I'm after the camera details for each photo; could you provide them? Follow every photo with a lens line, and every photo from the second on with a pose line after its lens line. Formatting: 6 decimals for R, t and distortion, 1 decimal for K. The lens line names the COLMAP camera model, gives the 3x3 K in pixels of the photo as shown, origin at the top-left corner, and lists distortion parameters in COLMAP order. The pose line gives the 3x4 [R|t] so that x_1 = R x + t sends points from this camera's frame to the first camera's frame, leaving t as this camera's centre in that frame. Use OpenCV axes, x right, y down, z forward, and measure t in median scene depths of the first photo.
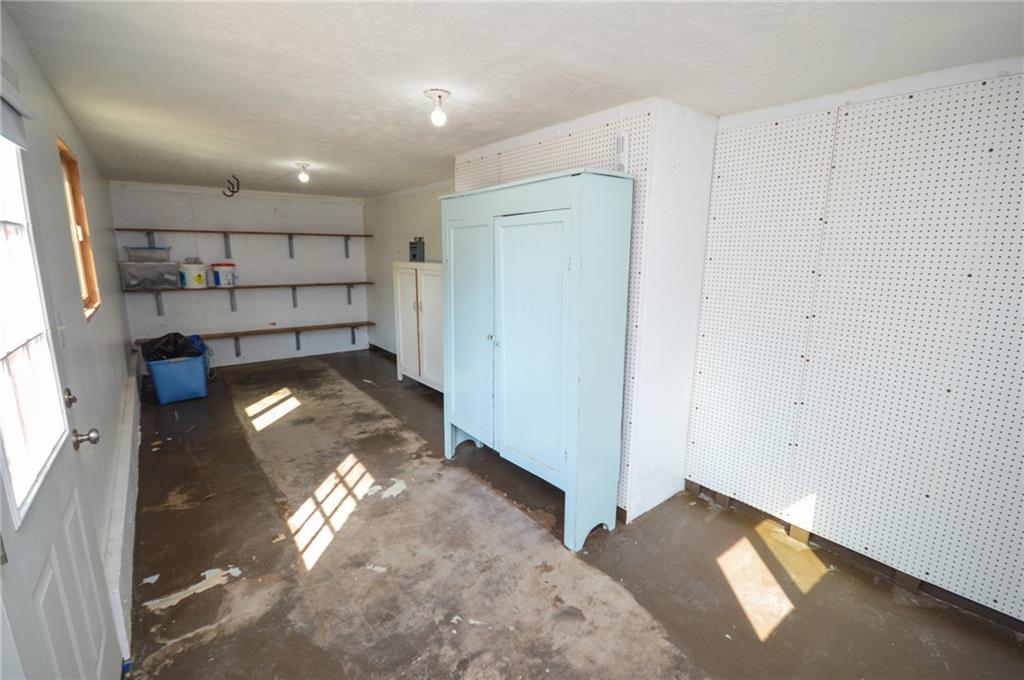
lens RADIAL K [[456.1, 0, 515.1], [0, 456.1, 341.1], [0, 0, 1]] dist [0.000210, -0.006819]
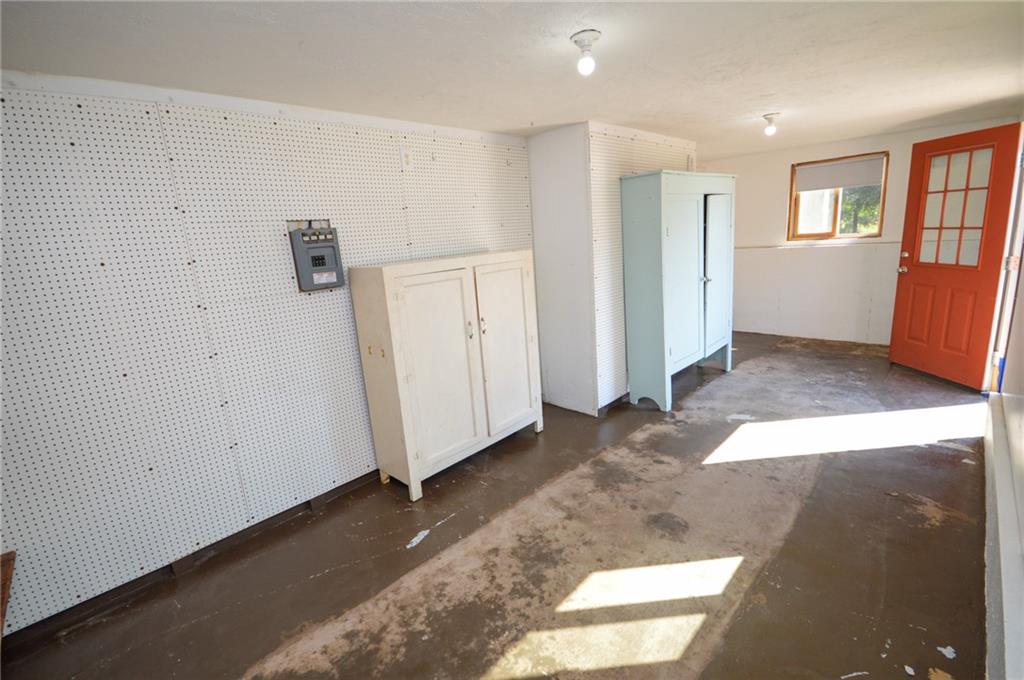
lens RADIAL K [[456.1, 0, 515.4], [0, 456.1, 338.1], [0, 0, 1]] dist [0.000210, -0.006819]
pose [[-0.132990, -0.230624, 0.963912, -0.991806], [0.261447, 0.929940, 0.258568, -0.251160], [-0.956012, 0.286399, -0.063376, 1.225650]]
